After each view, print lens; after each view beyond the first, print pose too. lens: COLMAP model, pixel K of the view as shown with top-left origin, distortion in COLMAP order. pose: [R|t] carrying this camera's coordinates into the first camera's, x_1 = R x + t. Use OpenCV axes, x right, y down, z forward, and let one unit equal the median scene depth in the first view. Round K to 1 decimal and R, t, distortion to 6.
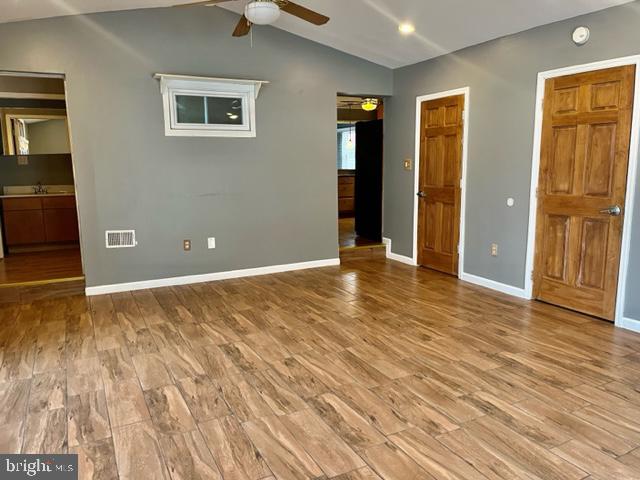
lens RADIAL K [[489.0, 0, 320.7], [0, 489.0, 240.7], [0, 0, 1]] dist [0.046788, -0.031441]
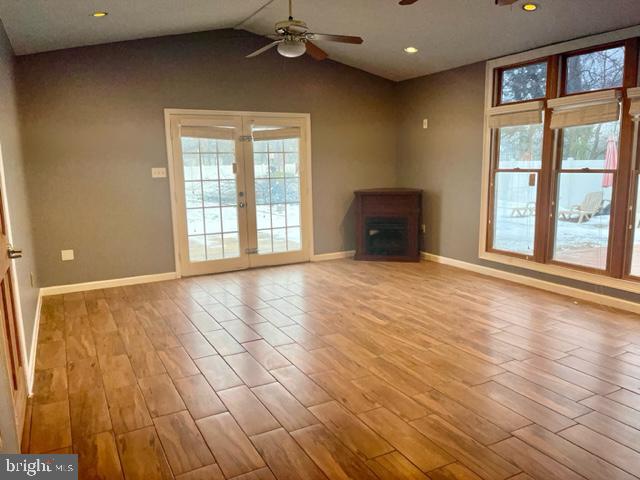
lens RADIAL K [[489.0, 0, 320.6], [0, 489.0, 241.0], [0, 0, 1]] dist [0.046788, -0.031441]
pose [[-0.999394, 0.033713, -0.008645, 0.182767], [0.029323, 0.949421, 0.312633, -0.344200], [0.018747, 0.312190, -0.949835, 2.034129]]
